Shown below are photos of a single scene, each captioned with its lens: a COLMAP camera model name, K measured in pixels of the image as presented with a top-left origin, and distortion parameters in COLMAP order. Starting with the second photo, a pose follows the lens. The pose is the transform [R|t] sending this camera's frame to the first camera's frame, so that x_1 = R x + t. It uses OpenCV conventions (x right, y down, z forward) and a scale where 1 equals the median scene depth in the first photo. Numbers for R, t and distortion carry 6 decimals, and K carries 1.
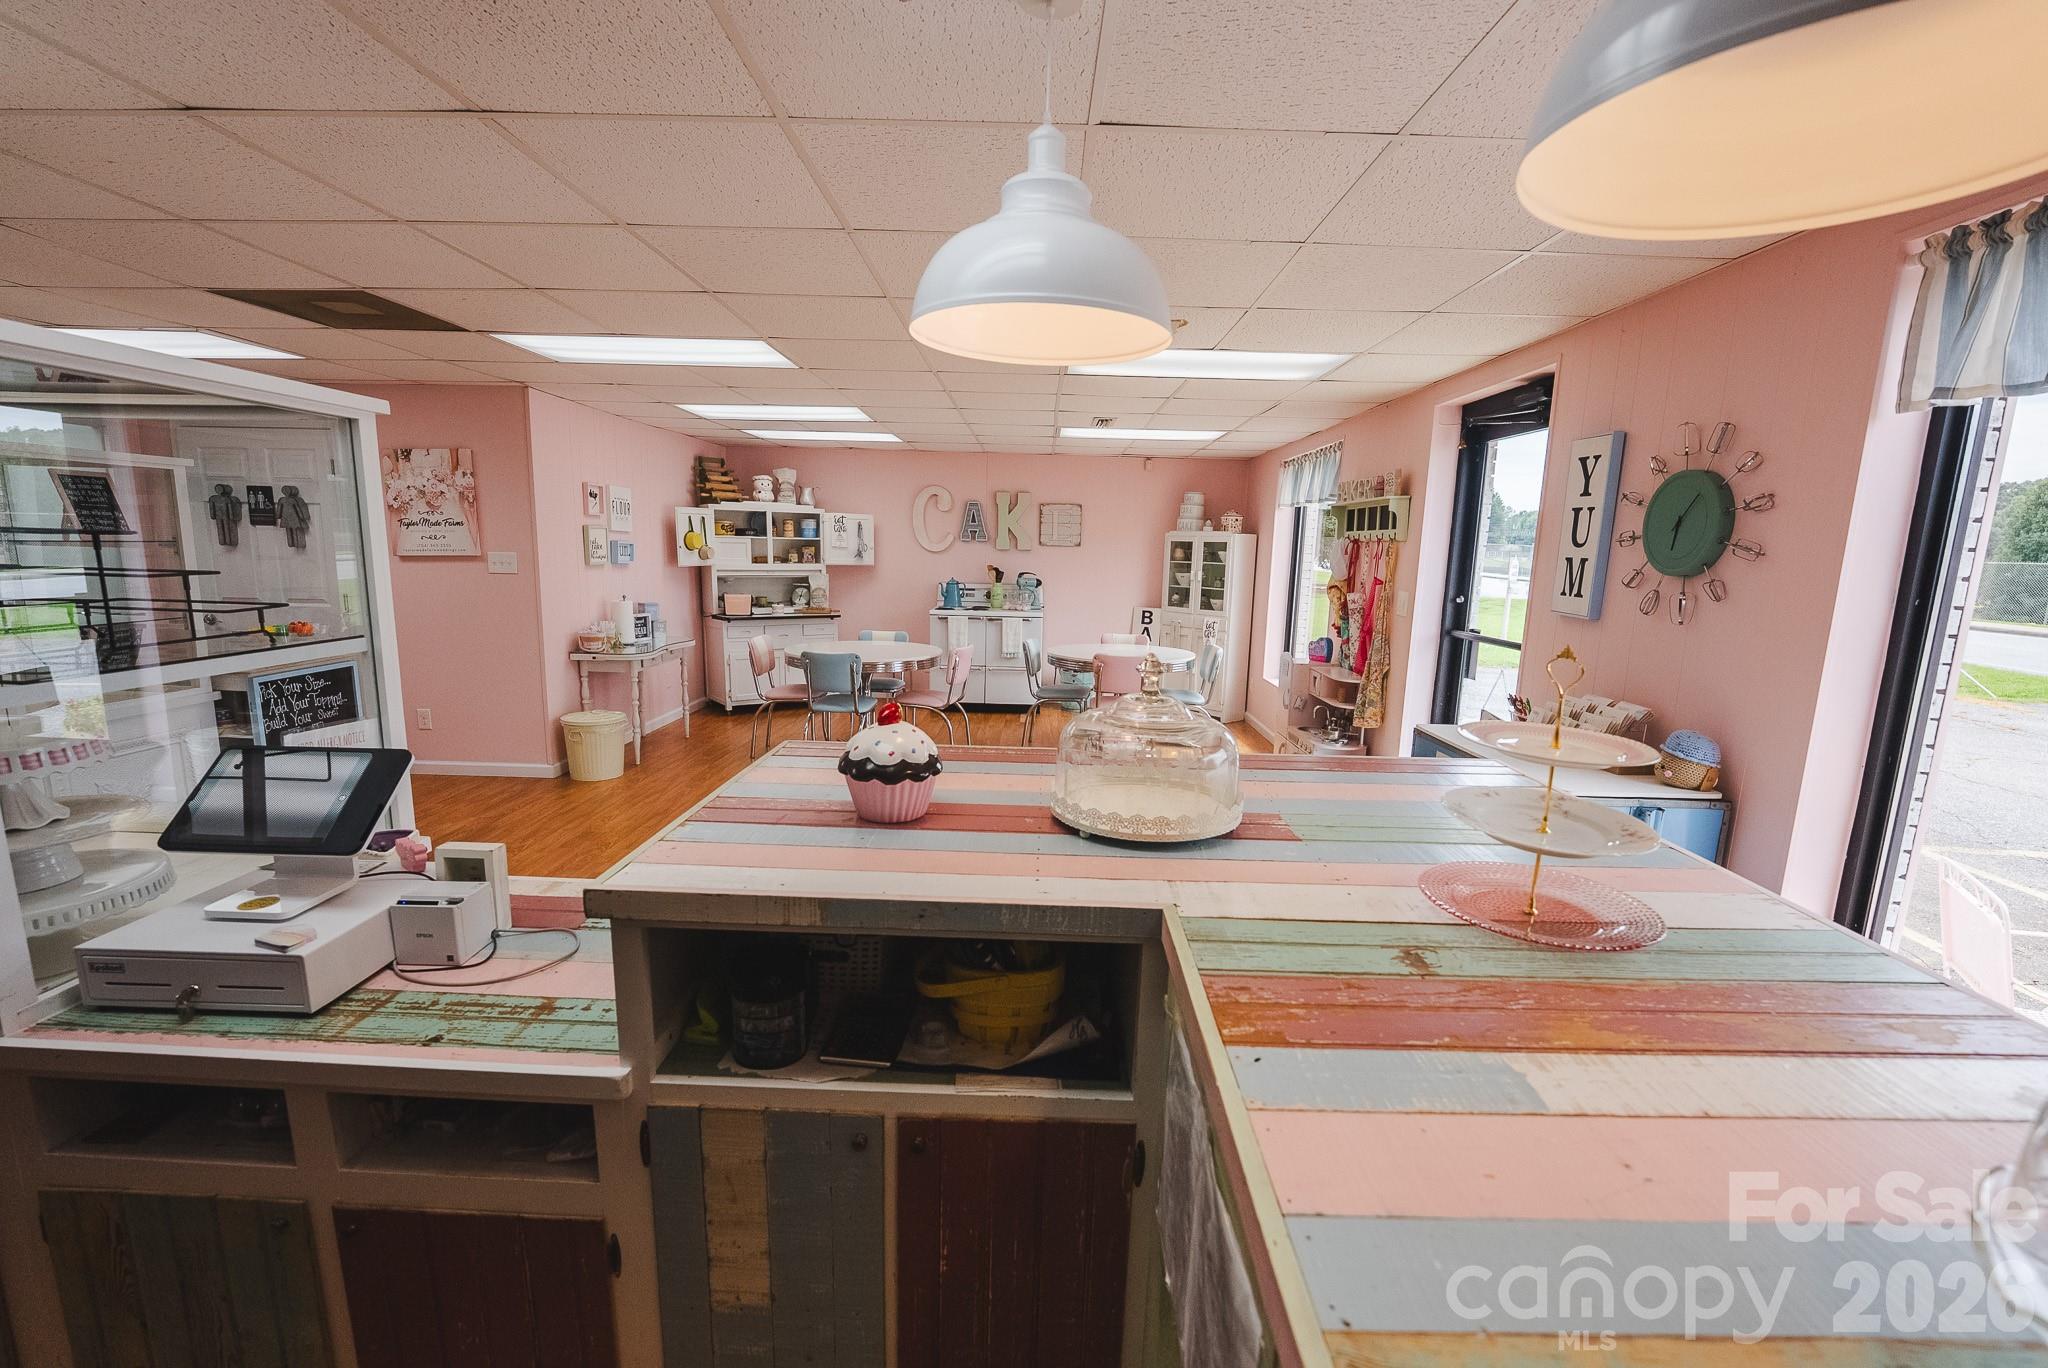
lens RADIAL K [[837.4, 0, 1039.7], [0, 837.4, 692.4], [0, 0, 1]] dist [-0.026504, 0.001582]
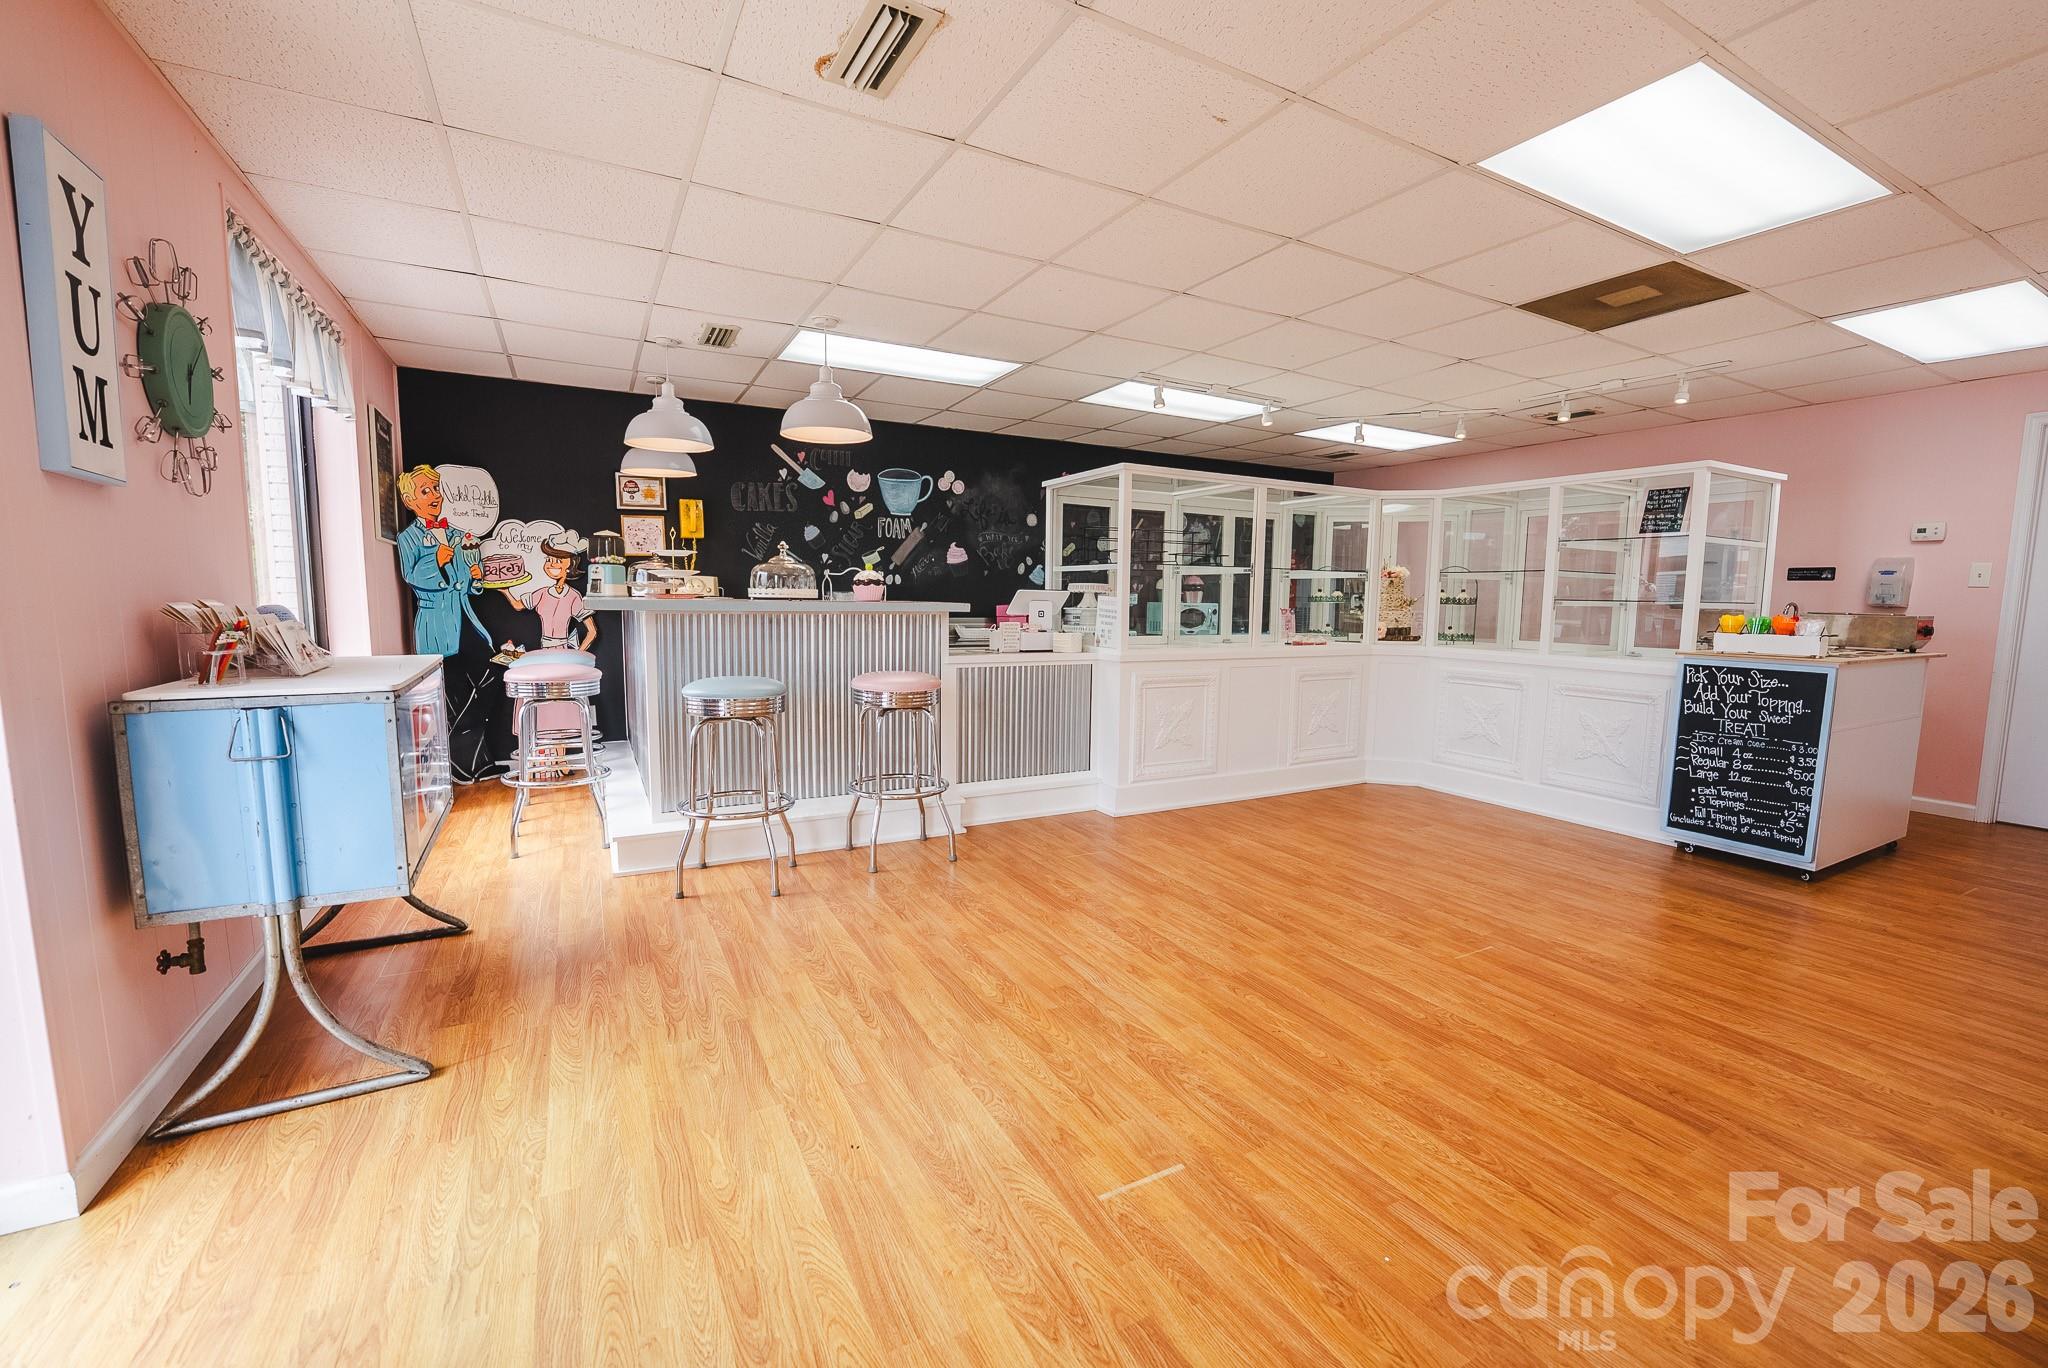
lens RADIAL K [[837.4, 0, 1034.3], [0, 837.4, 694.0], [0, 0, 1]] dist [-0.026504, 0.001582]
pose [[-0.874646, 0.016212, -0.484492, 0.140165], [-0.121008, 0.960500, 0.250594, -0.065356], [0.469417, 0.277808, -0.838135, 0.706610]]
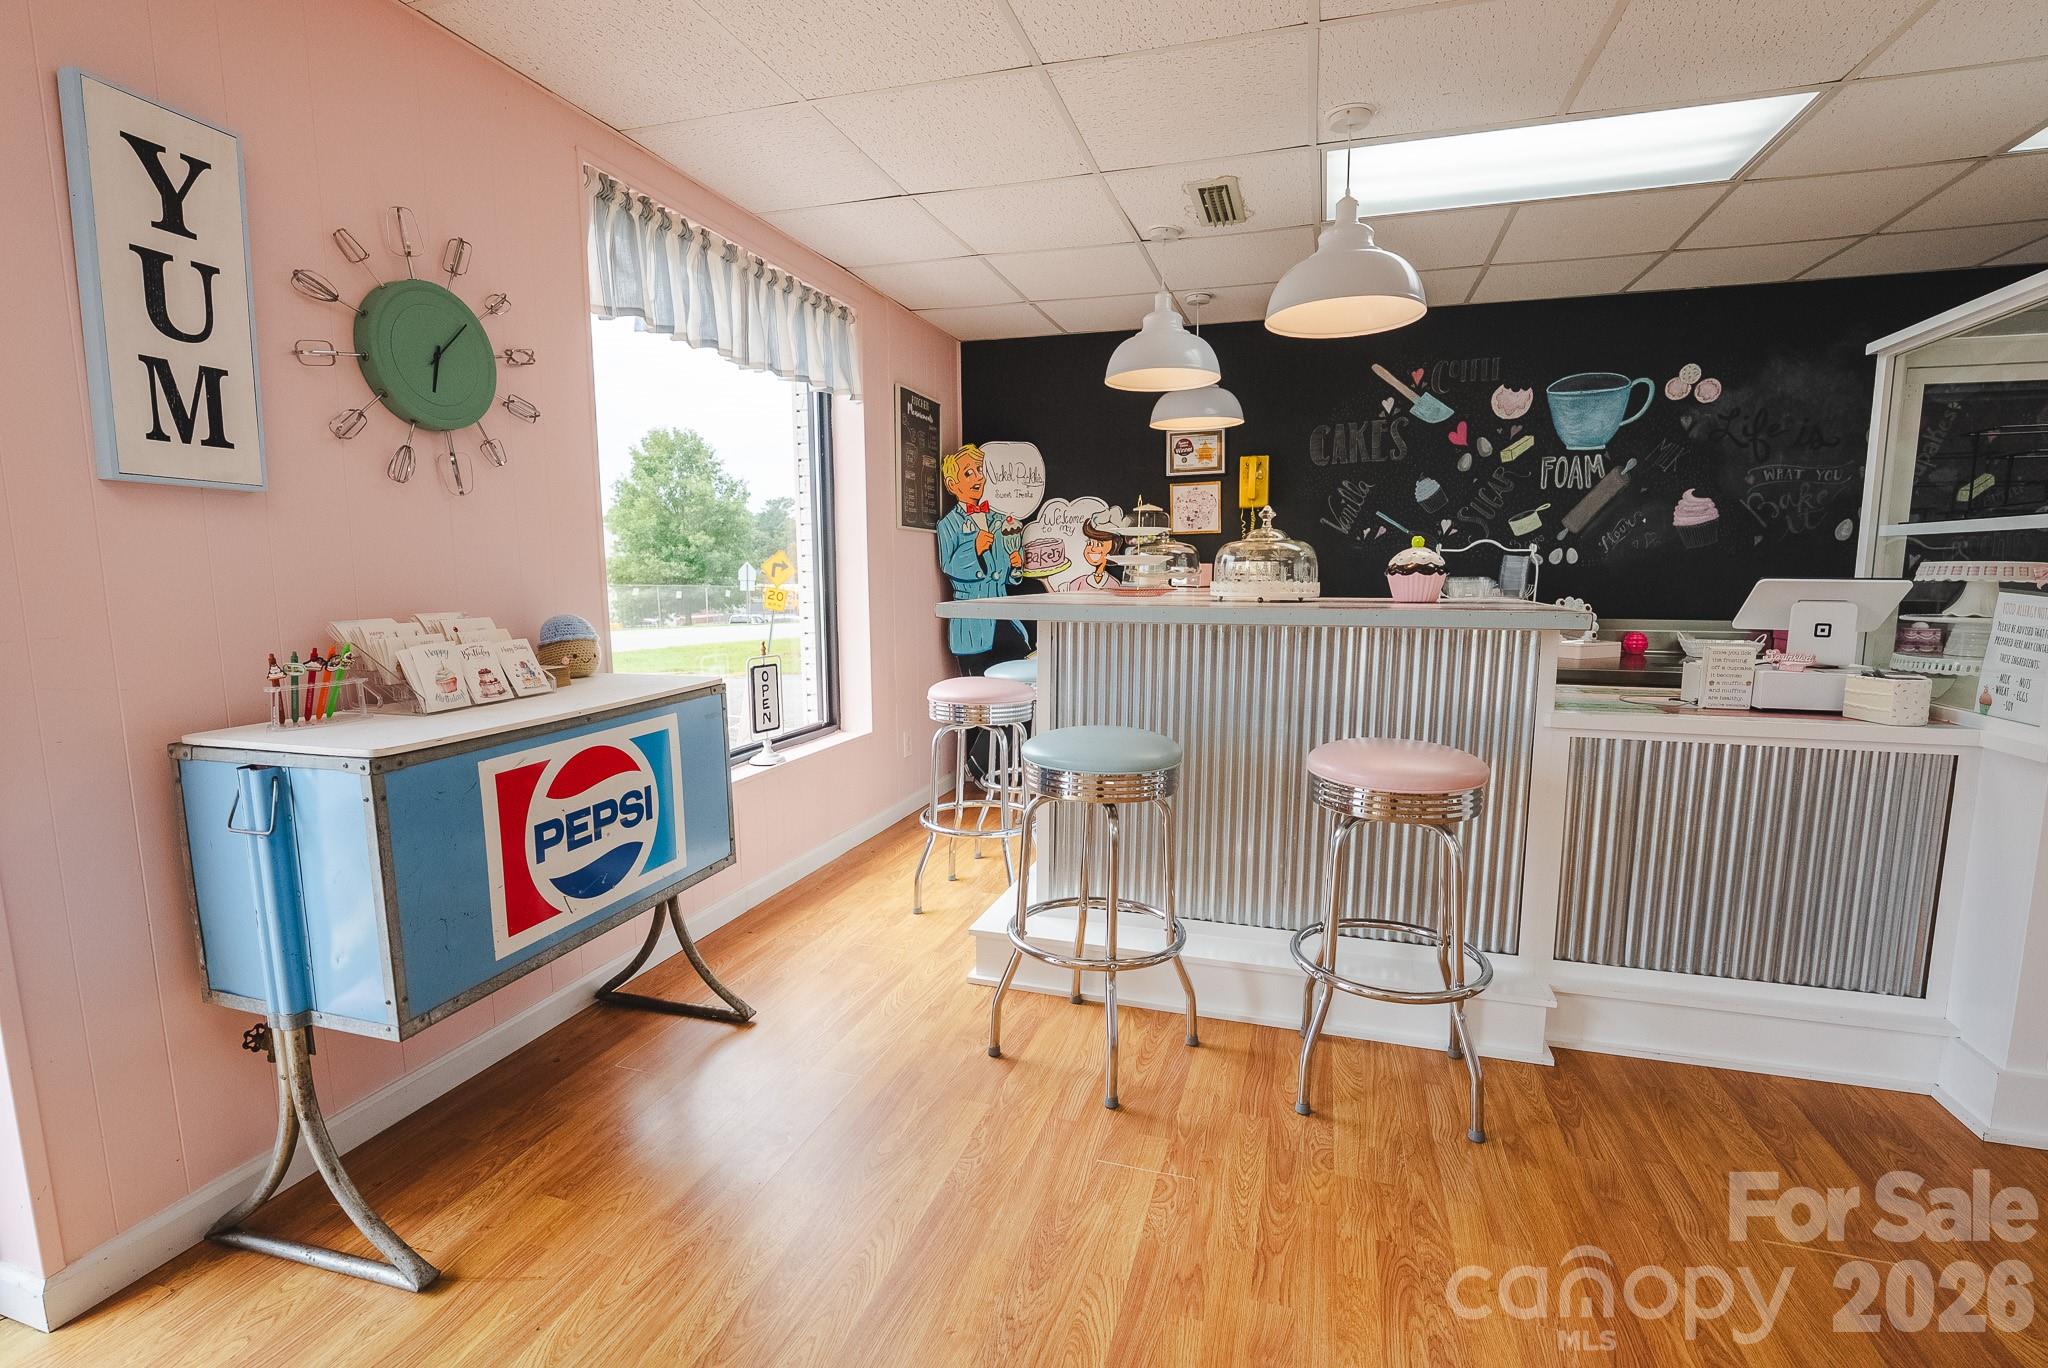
lens RADIAL K [[913.0, 0, 1035.5], [0, 913.0, 691.6], [0, 0, 1]] dist [-0.019996, 0.000028]
pose [[-0.955625, -0.064629, 0.287410, 0.004604], [0.027254, 0.952057, 0.304704, -0.048831], [-0.293324, 0.299016, -0.908048, 0.540089]]
